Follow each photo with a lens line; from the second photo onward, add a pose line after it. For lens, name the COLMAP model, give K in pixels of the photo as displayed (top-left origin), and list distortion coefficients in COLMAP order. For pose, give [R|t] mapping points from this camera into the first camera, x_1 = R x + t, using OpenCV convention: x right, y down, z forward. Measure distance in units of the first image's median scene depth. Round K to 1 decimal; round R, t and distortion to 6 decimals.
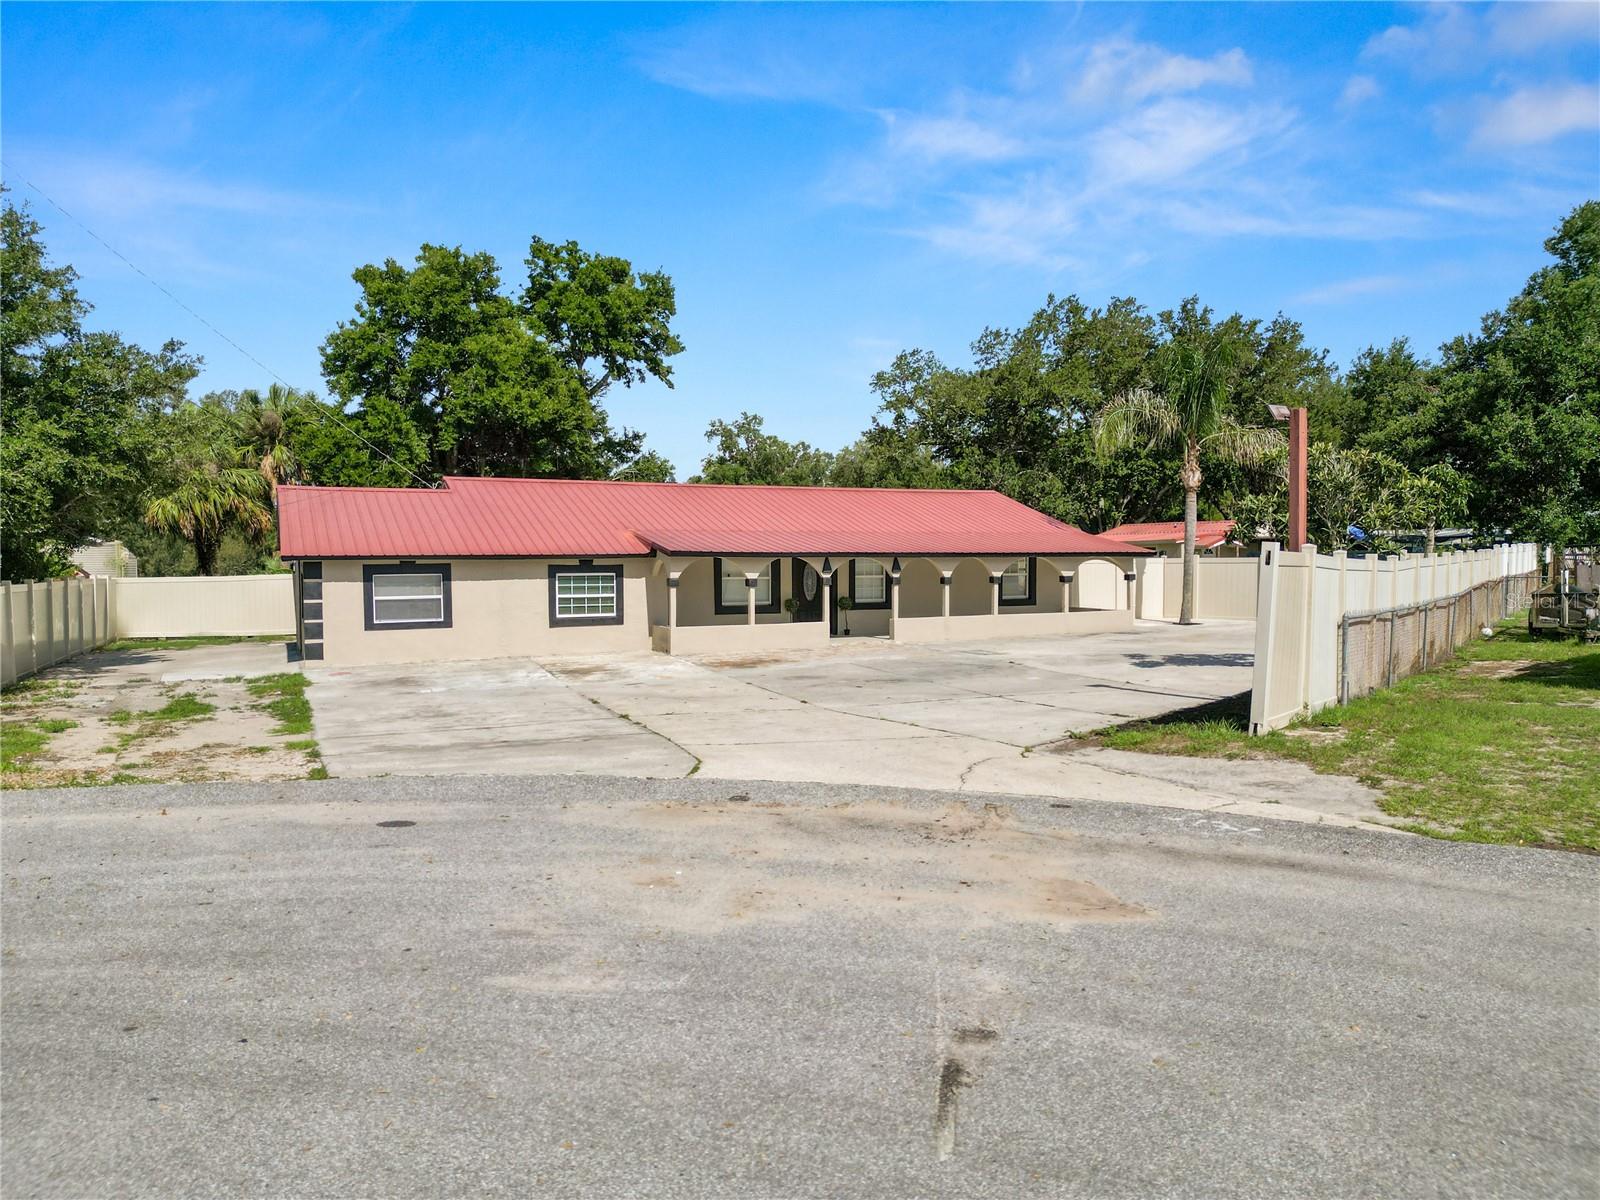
lens RADIAL K [[1128.1, 0, 800.0], [0, 1128.1, 600.0], [0, 0, 1]] dist [0.073506, -0.078350]
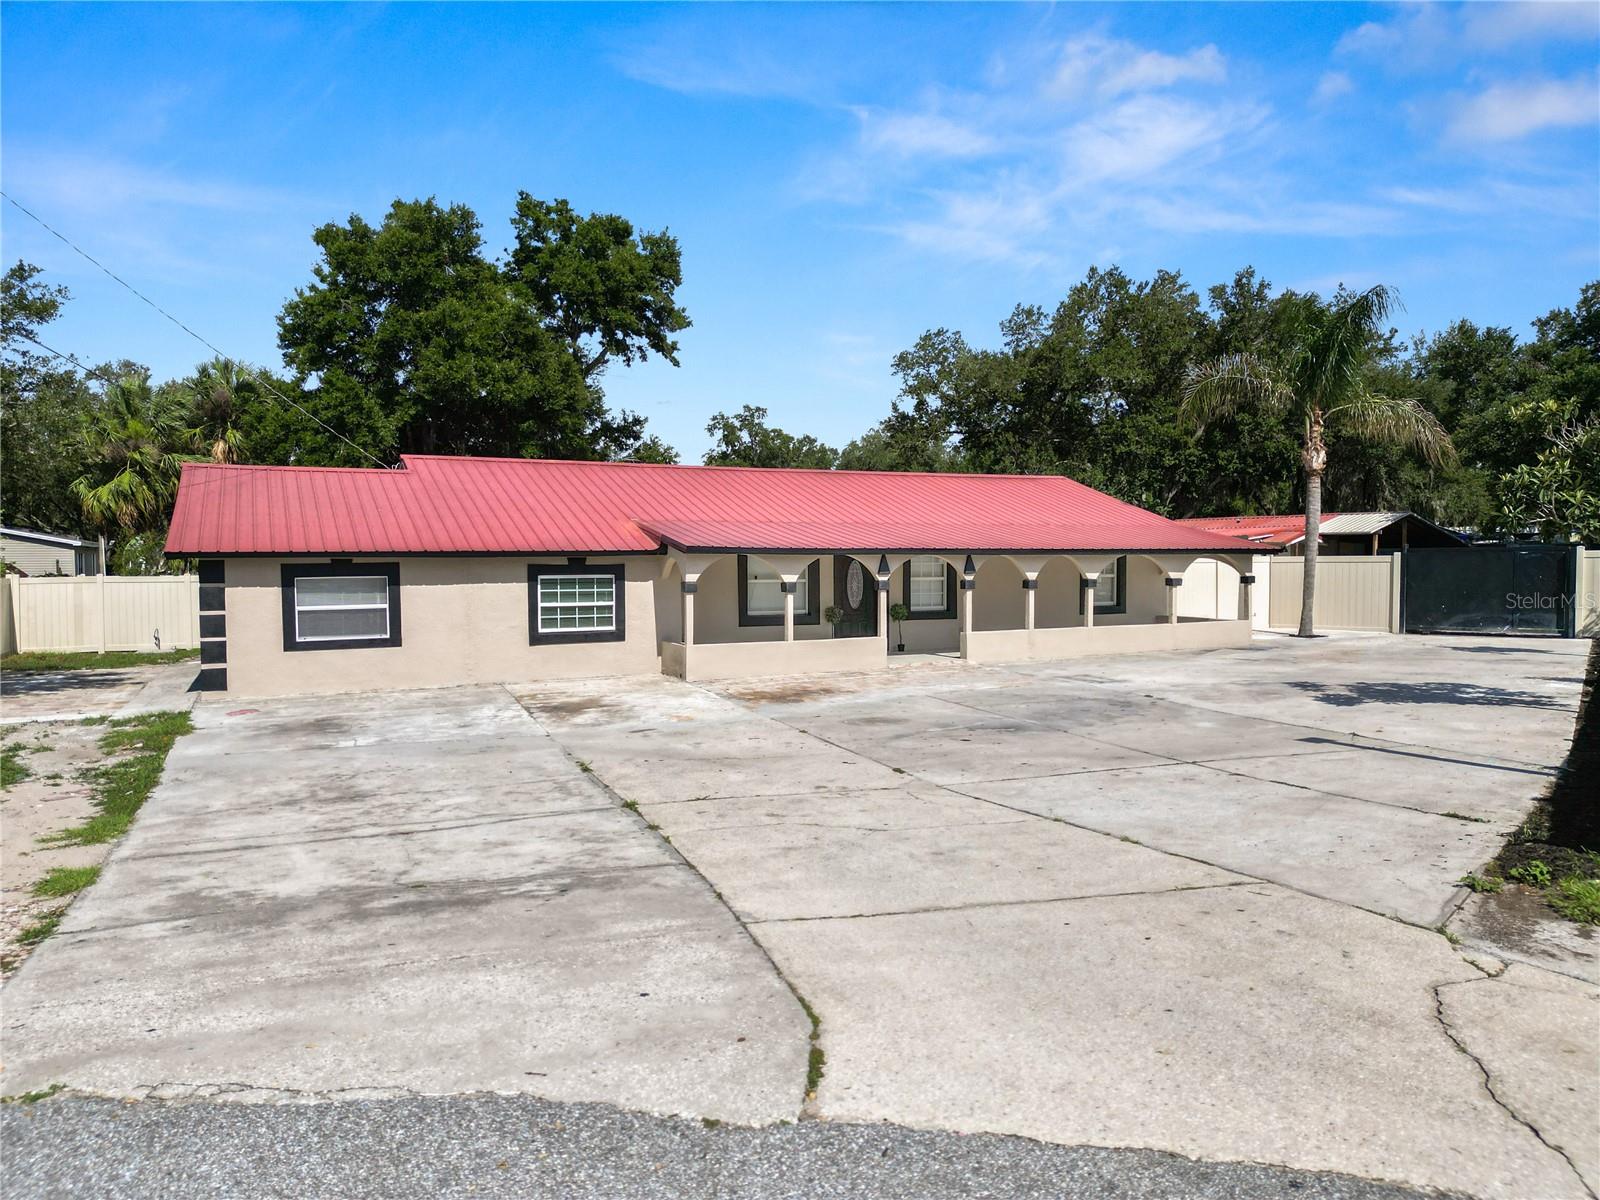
lens RADIAL K [[1088.2, 0, 800.0], [0, 1088.2, 600.0], [0, 0, 1]] dist [0.034169, 0.001109]
pose [[0.999965, -0.000122, 0.008385, -0.032856], [0.000101, 0.999997, 0.002609, -0.006654], [-0.008385, -0.002608, 0.999961, 0.194829]]
